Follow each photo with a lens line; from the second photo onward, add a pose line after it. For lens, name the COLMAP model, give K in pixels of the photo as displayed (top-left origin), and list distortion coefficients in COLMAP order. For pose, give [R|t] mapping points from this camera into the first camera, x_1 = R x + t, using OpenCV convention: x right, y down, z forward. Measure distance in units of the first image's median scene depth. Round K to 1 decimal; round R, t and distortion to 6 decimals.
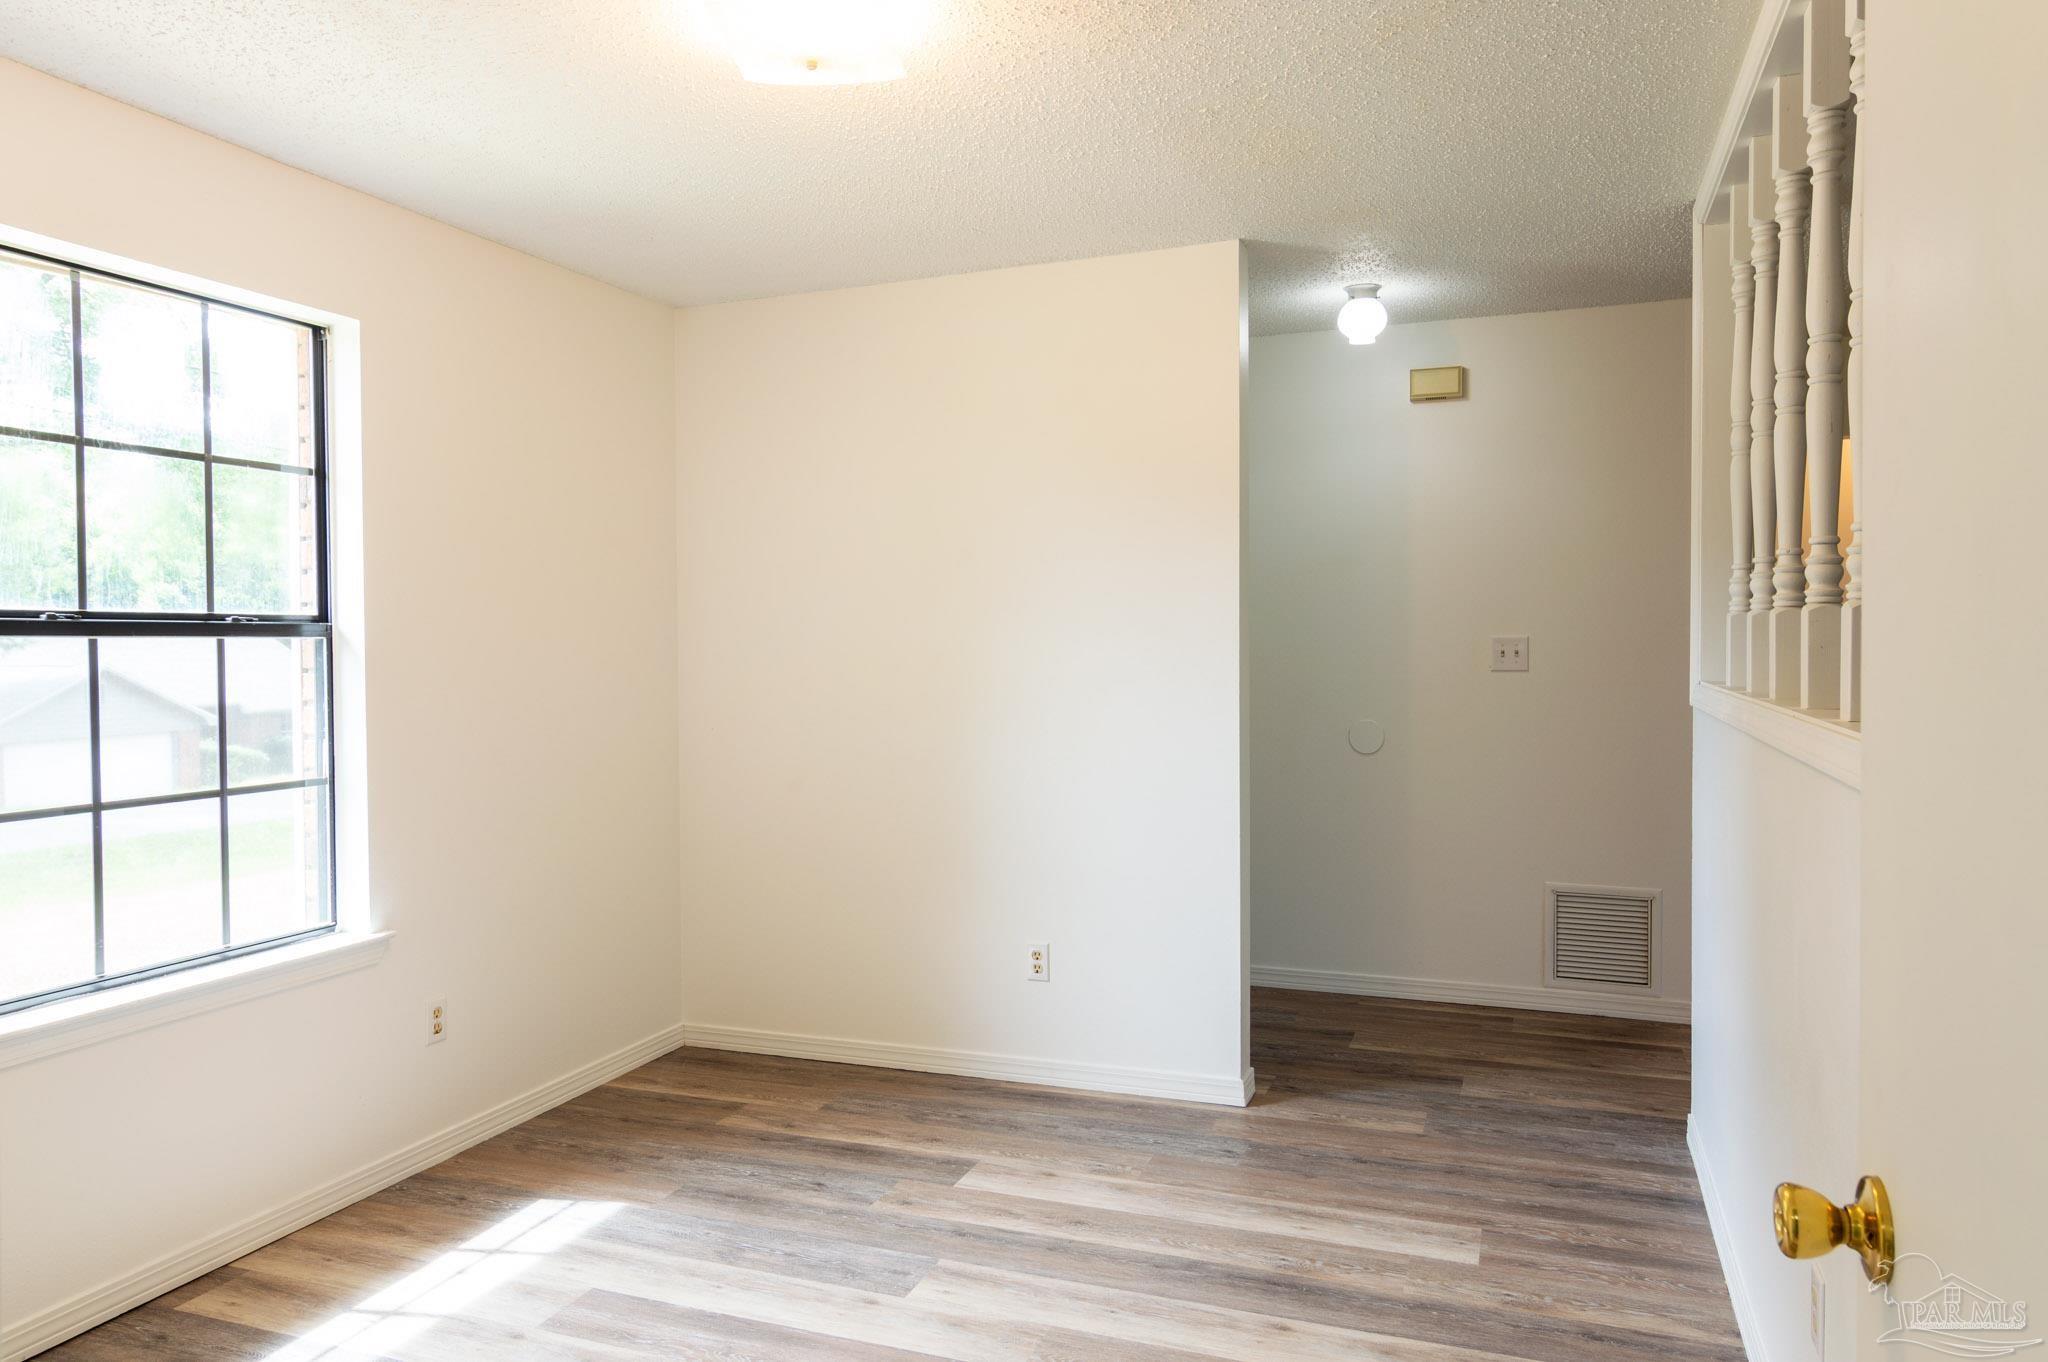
lens RADIAL K [[1275.9, 0, 1025.7], [0, 1275.9, 674.7], [0, 0, 1]] dist [0.001817, 0.002129]
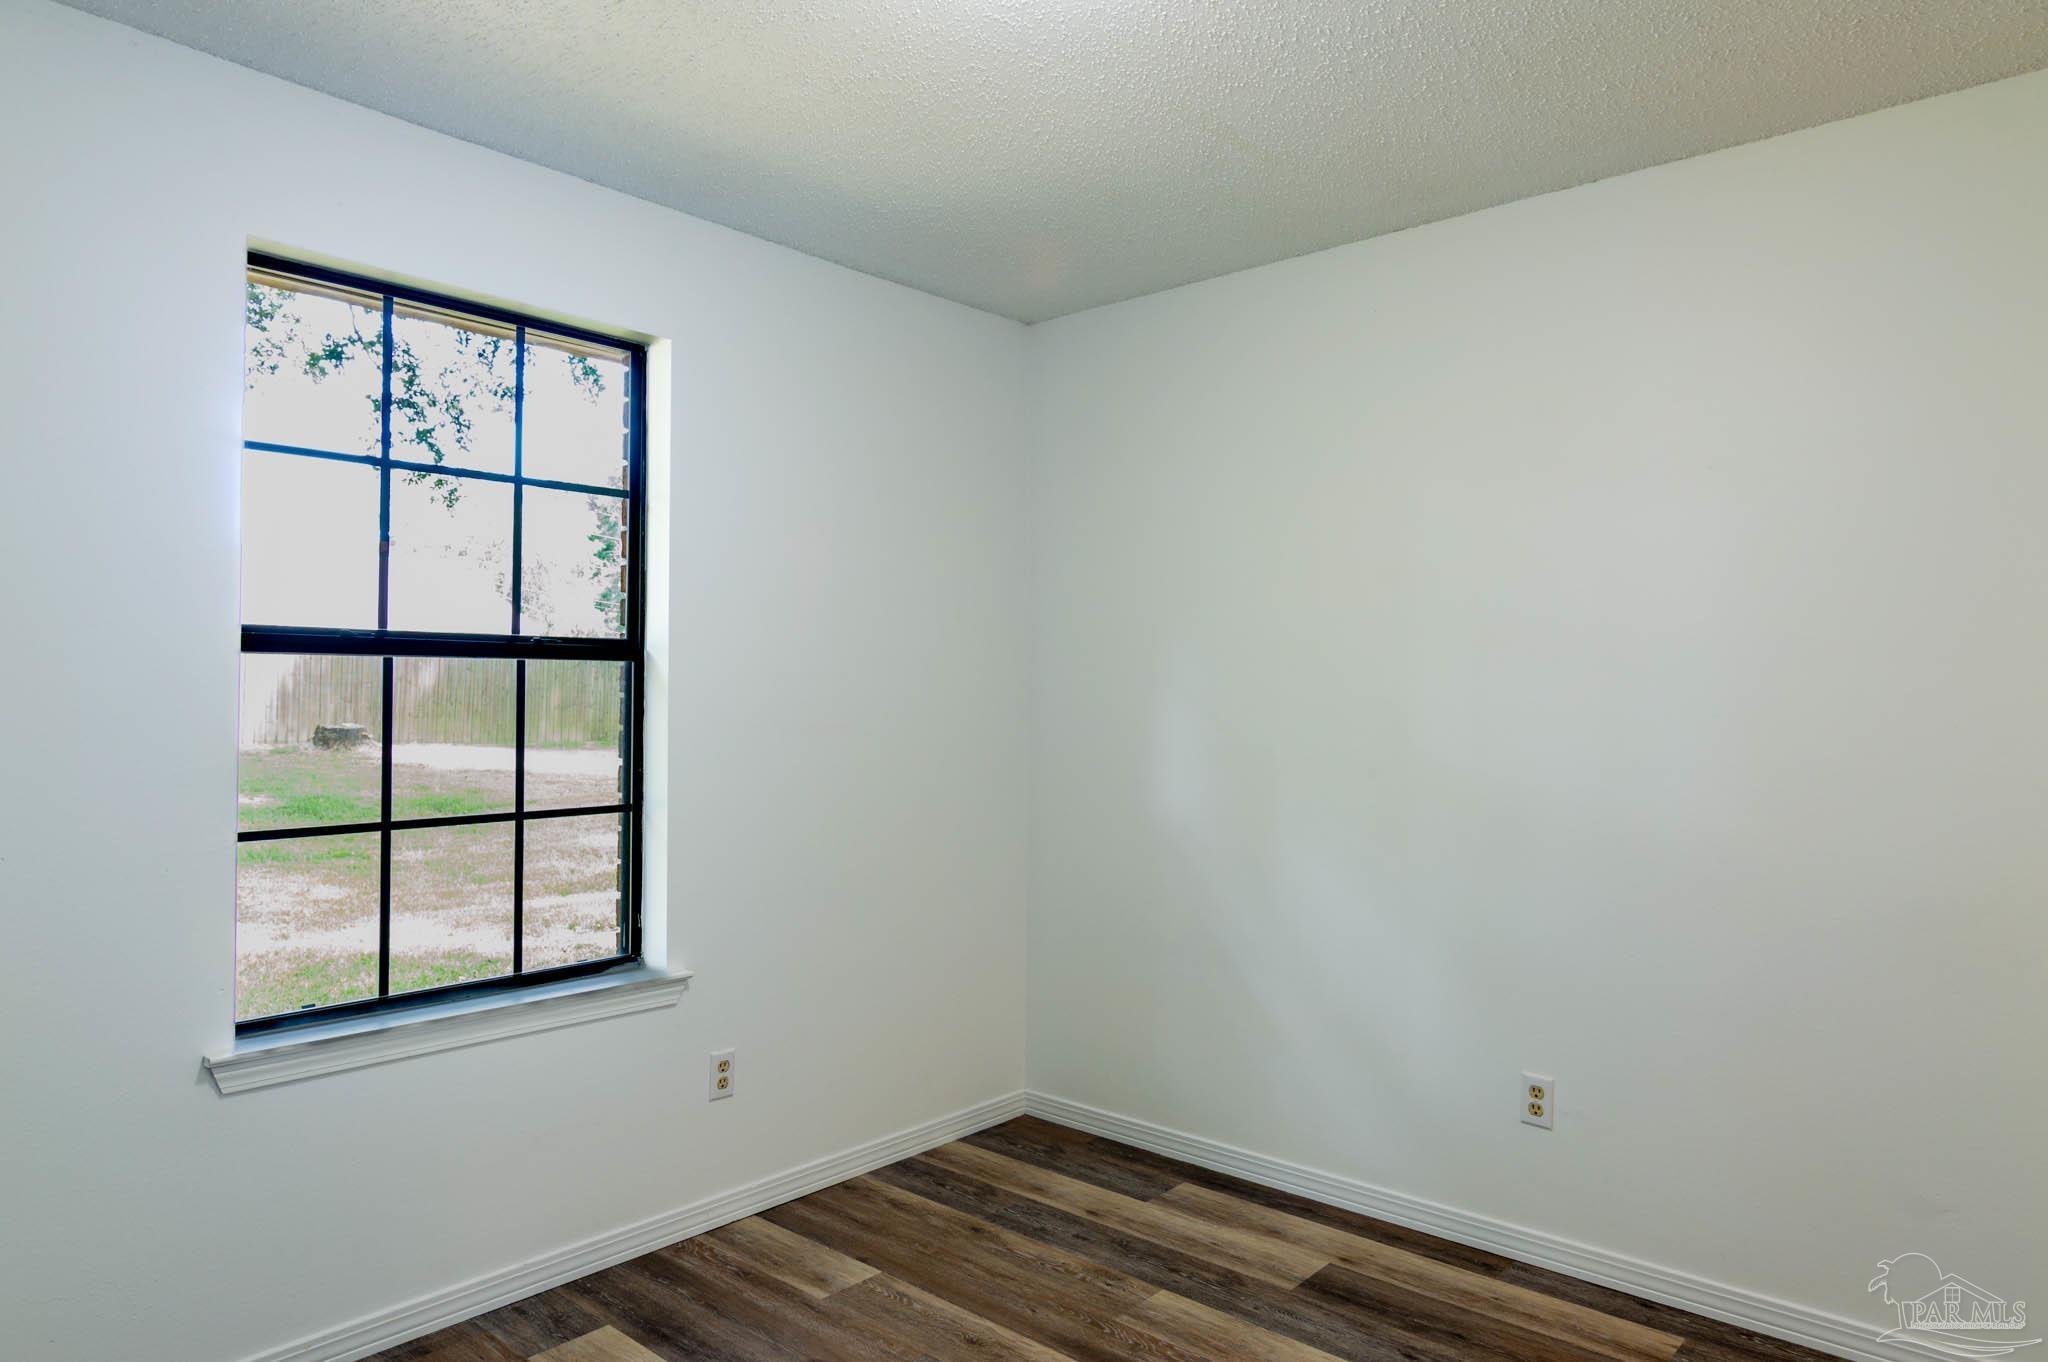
lens RADIAL K [[1275.9, 0, 1025.7], [0, 1275.9, 674.7], [0, 0, 1]] dist [0.001817, 0.002129]
pose [[0.932074, 0.018991, -0.361769, 0.083748], [-0.029233, 0.999311, -0.022859, -0.005461], [0.361085, 0.031882, 0.931988, 0.204517]]
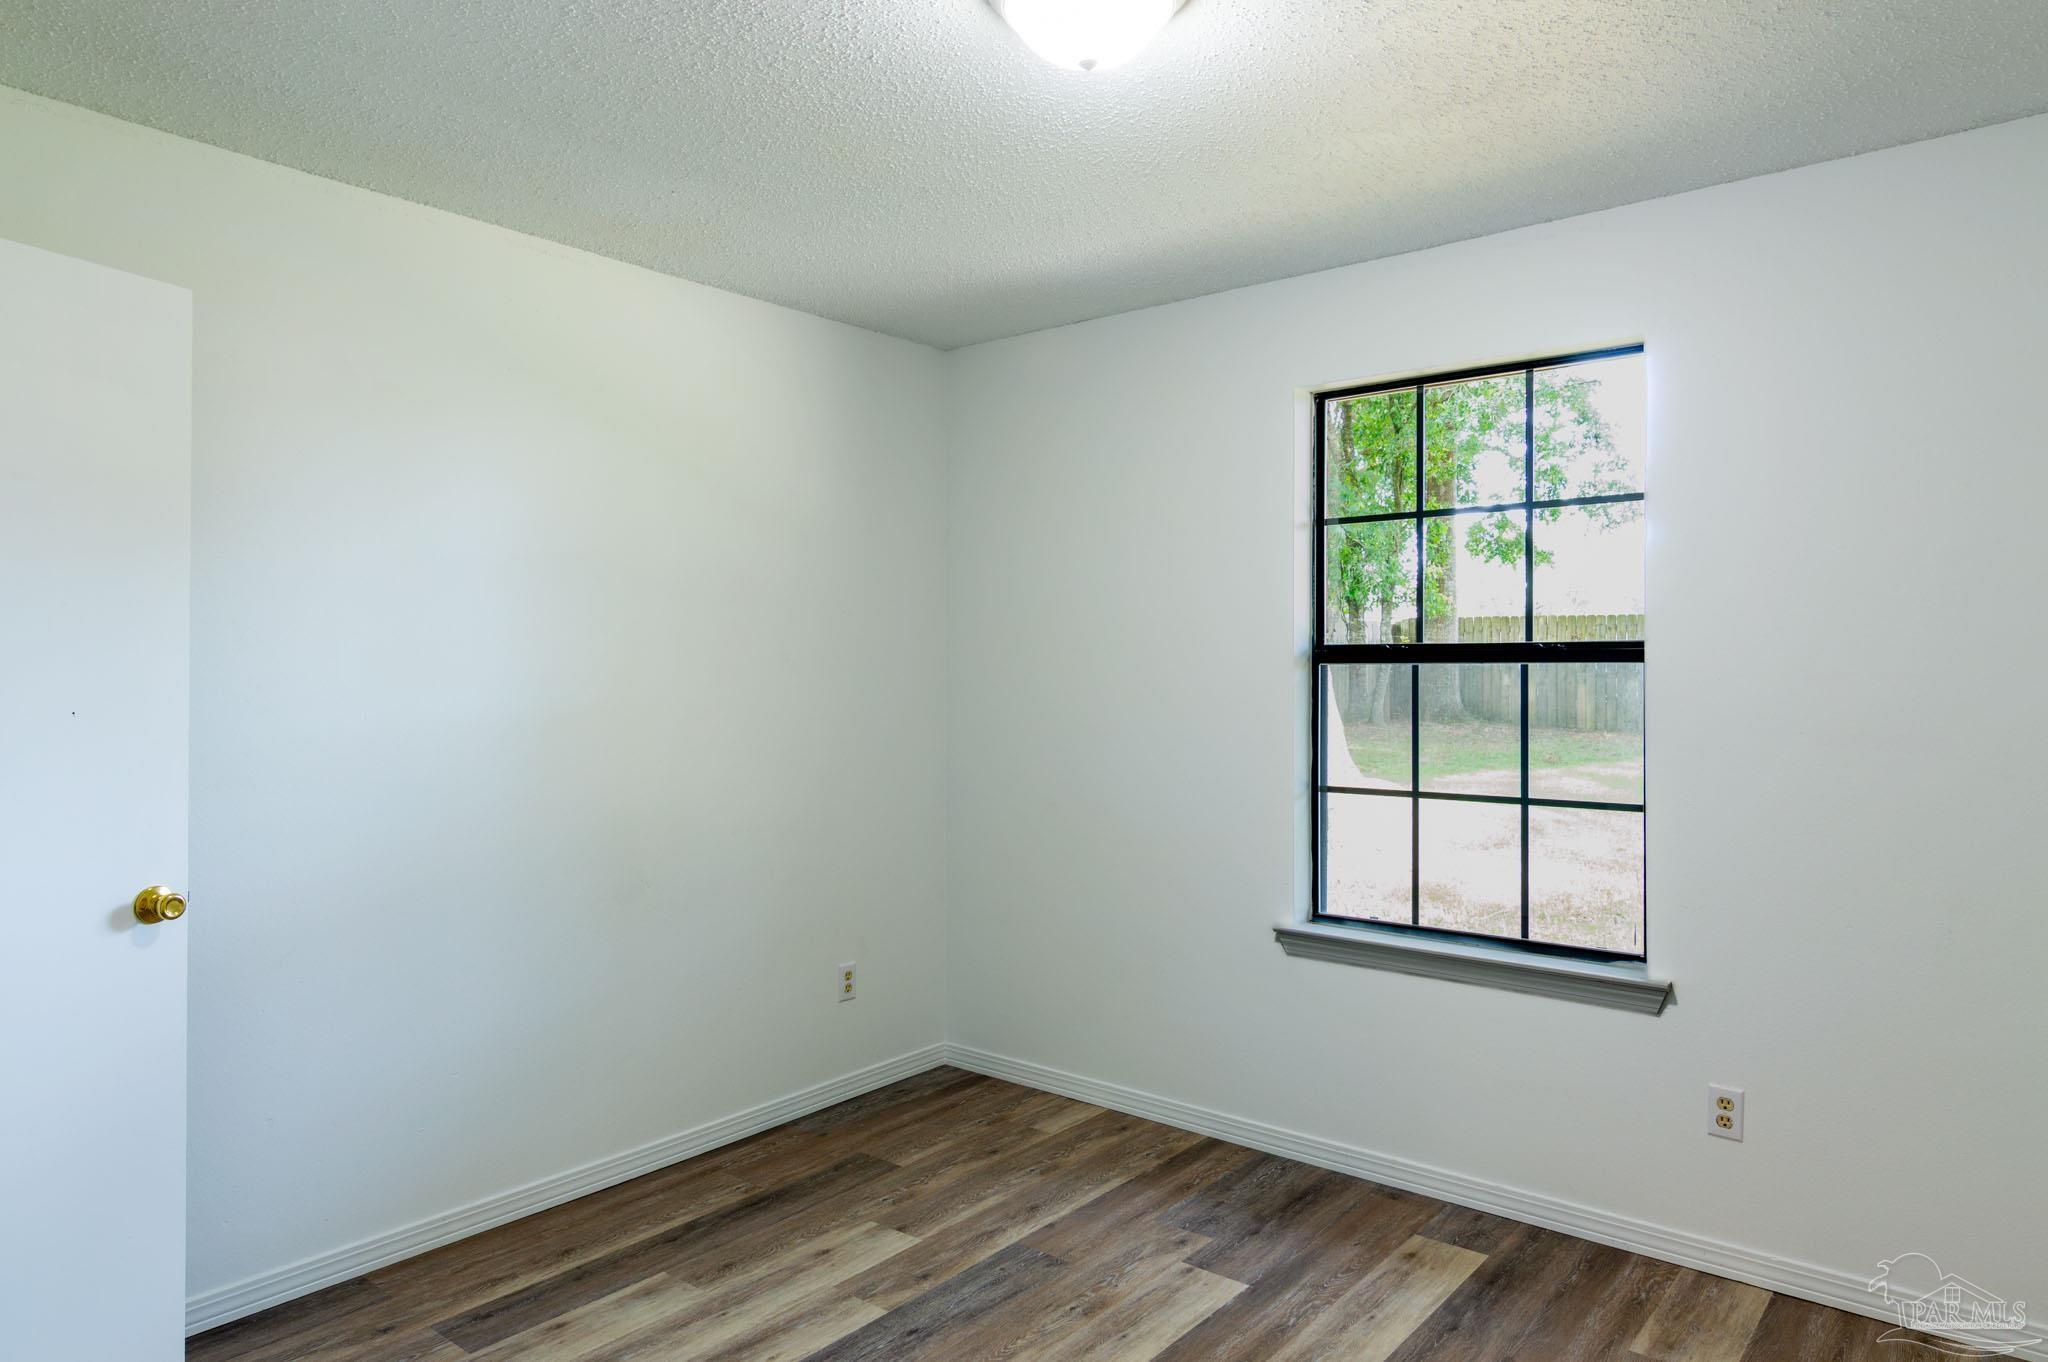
lens RADIAL K [[1275.9, 0, 1025.7], [0, 1275.9, 674.7], [0, 0, 1]] dist [0.001817, 0.002129]
pose [[-0.324992, 0.011041, -0.945652, 0.529727], [-0.020992, 0.999601, 0.018885, -0.028724], [0.945484, 0.025988, -0.324631, 0.871963]]
